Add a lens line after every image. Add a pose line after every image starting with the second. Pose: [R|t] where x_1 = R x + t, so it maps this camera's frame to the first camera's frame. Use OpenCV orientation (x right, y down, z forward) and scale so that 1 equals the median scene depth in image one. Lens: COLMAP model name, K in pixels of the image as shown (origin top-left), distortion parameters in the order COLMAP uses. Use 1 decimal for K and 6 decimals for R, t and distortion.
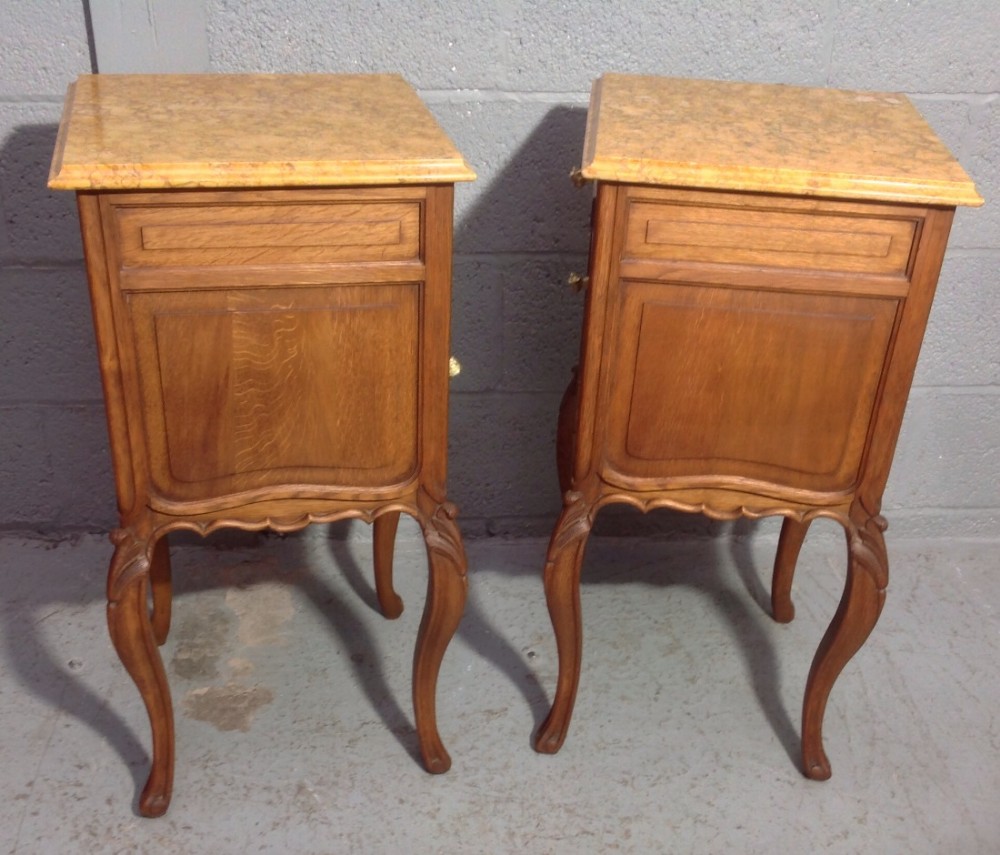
lens RADIAL K [[1209.4, 0, 496.2], [0, 1209.4, 492.3], [0, 0, 1]] dist [0.135502, -0.325611]
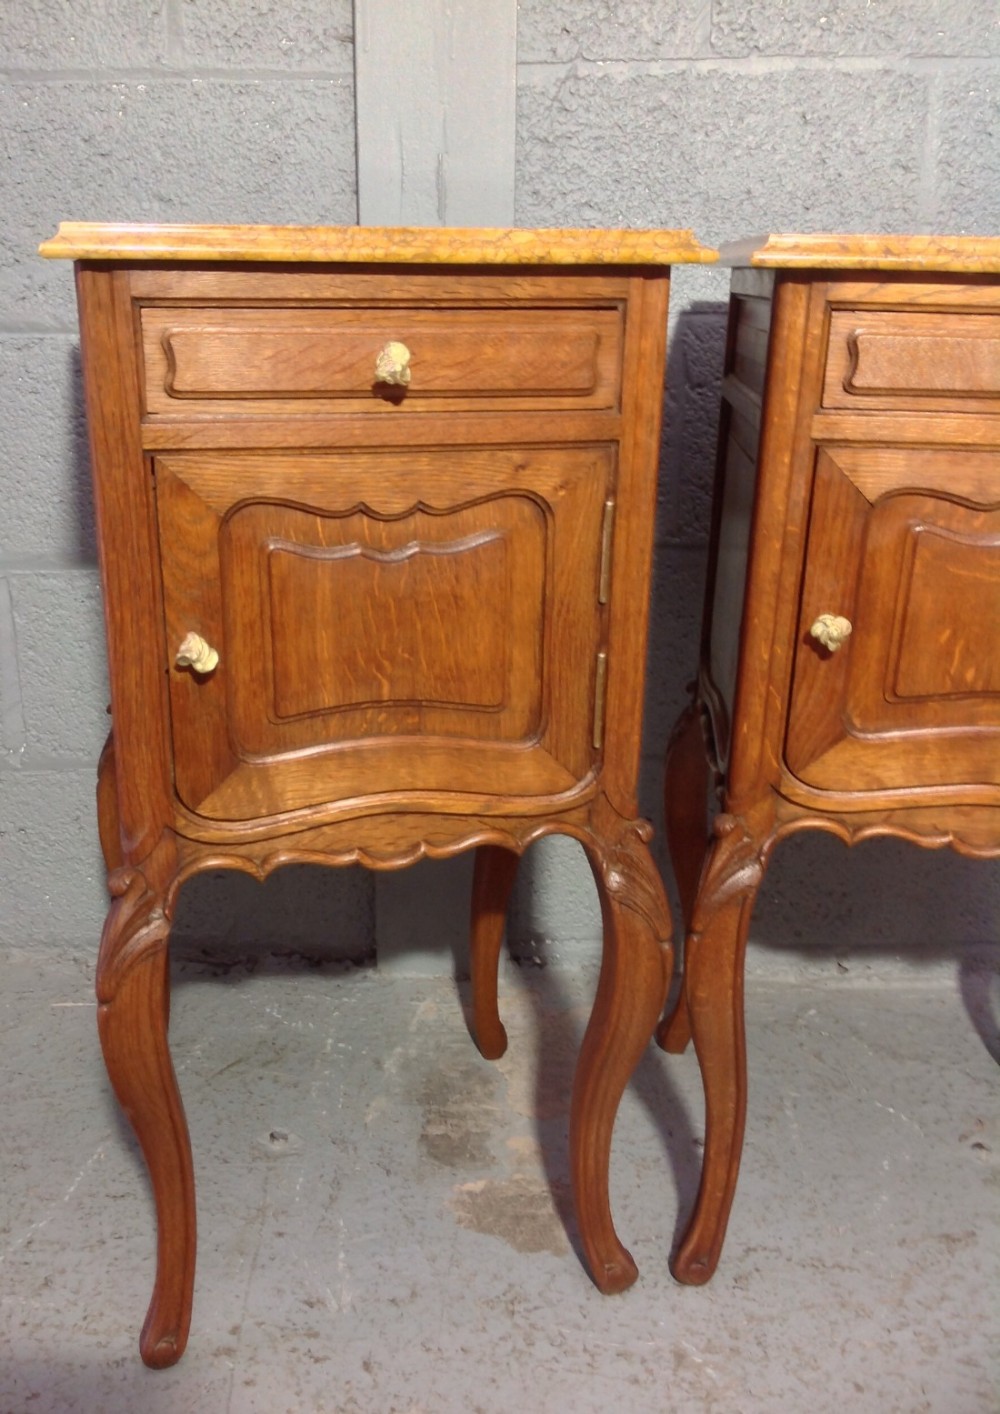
lens RADIAL K [[1338.5, 0, 450.0], [0, 1338.5, 727.3], [0, 0, 1]] dist [0.116432, -0.242803]
pose [[0.996768, 0.001251, -0.080328, -0.212025], [-0.017357, 0.979617, -0.200122, 0.074543], [0.078441, 0.200870, 0.976472, 0.278619]]
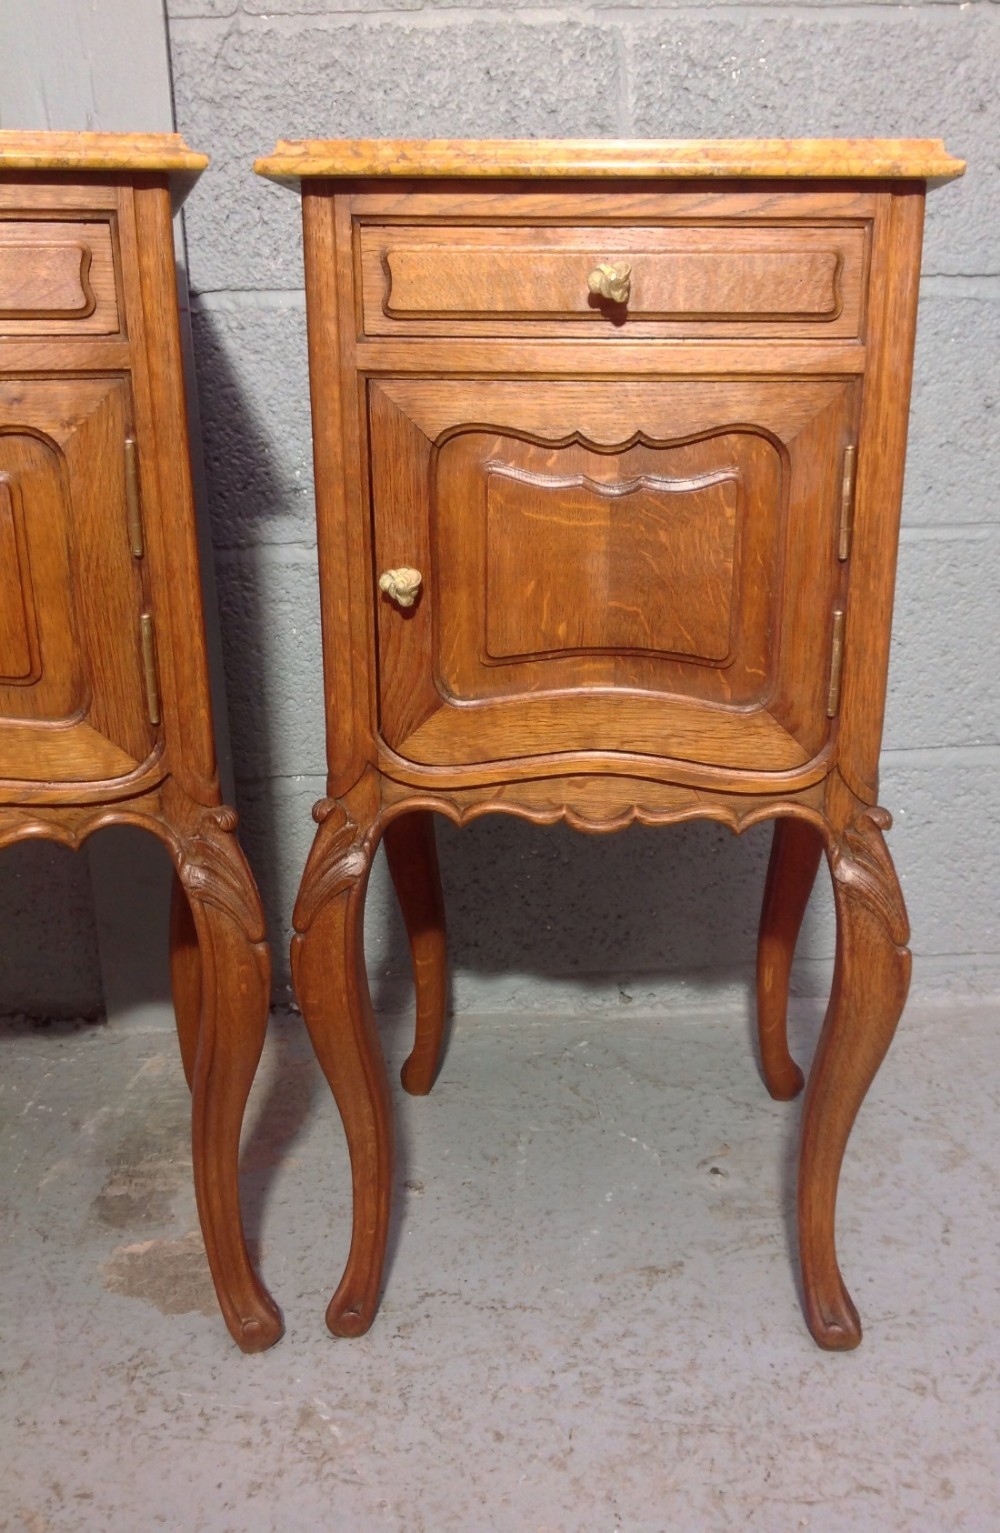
lens RADIAL K [[1411.0, 0, 555.5], [0, 1411.0, 763.2], [0, 0, 1]] dist [0.119075, -0.268181]
pose [[0.999163, -0.036876, -0.017715, -0.030993], [0.031663, 0.971251, -0.235943, 0.114854], [0.025907, 0.235184, 0.971605, 0.328979]]
